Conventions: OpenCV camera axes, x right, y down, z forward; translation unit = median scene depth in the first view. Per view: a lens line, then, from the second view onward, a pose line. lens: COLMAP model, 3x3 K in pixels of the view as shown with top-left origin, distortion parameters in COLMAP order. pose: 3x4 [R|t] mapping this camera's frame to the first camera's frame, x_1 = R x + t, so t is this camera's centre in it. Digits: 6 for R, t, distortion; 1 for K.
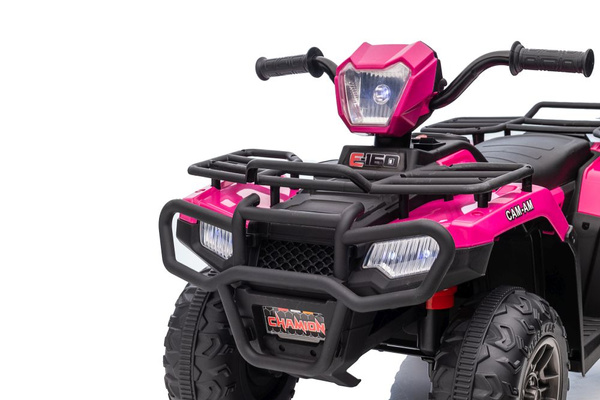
lens RADIAL K [[1159.4, 0, 337.7], [0, 1159.4, 214.2], [0, 0, 1]] dist [0.062306, 0.000000]
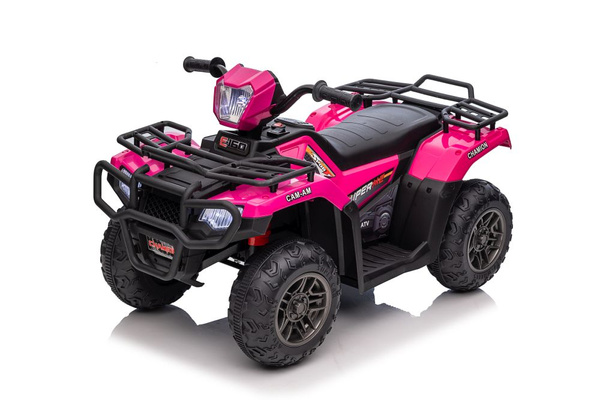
lens RADIAL K [[1359.4, 0, 296.2], [0, 1359.4, 196.8], [0, 0, 1]] dist [0.129898, 0.000000]
pose [[0.981657, 0.104893, -0.159206, 0.444707], [-0.080386, 0.984912, 0.153252, -0.283964], [0.172879, -0.137643, 0.975278, -0.835254]]
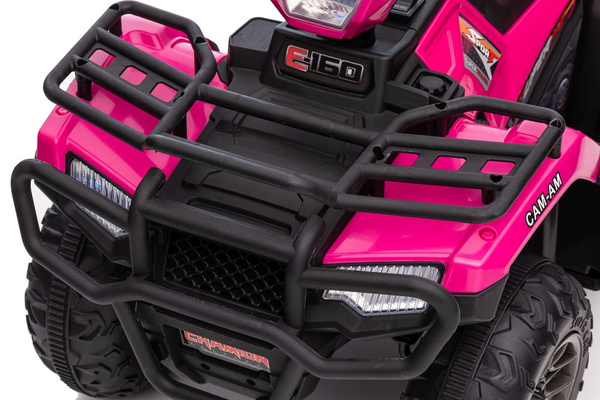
lens RADIAL K [[1720.9, 0, 304.9], [0, 1720.9, 204.1], [0, 0, 1]] dist [0.052204, 0.000000]
pose [[0.995591, -0.043272, 0.083219, -0.070925], [0.000287, 0.888624, 0.458637, -0.464053], [-0.093796, -0.456591, 0.884718, 0.092987]]
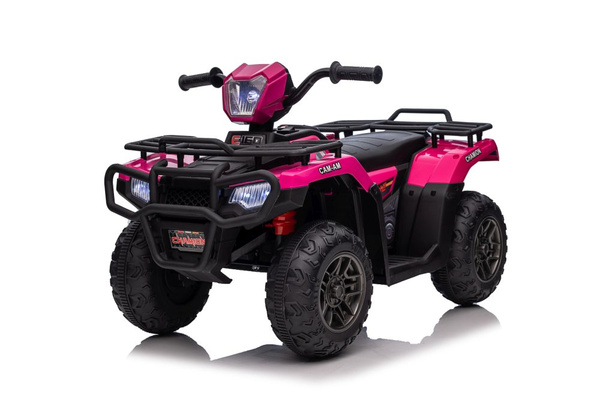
lens RADIAL K [[1257.3, 0, 294.1], [0, 1257.3, 200.1], [0, 0, 1]] dist [0.139663, 0.000000]
pose [[0.999176, 0.001138, -0.040574, 0.172446], [-0.002986, 0.998959, -0.045523, 0.114716], [0.040480, 0.045607, 0.998139, -0.684556]]
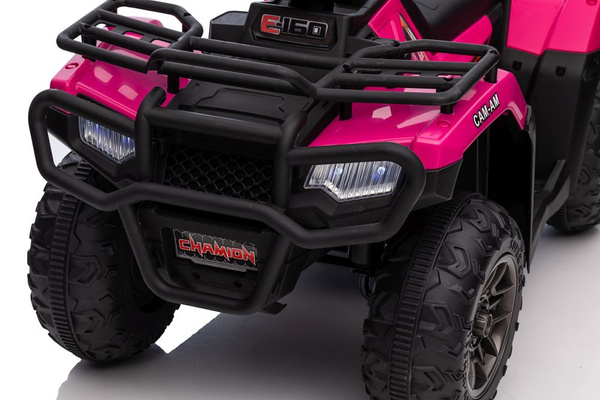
lens RADIAL K [[1570.9, 0, 303.1], [0, 1570.9, 201.2], [0, 0, 1]] dist [0.020591, 0.000000]
pose [[0.985115, -0.027556, 0.169671, -0.160472], [-0.011672, 0.974066, 0.225964, -0.187400], [-0.171497, -0.224581, 0.959246, -0.067373]]
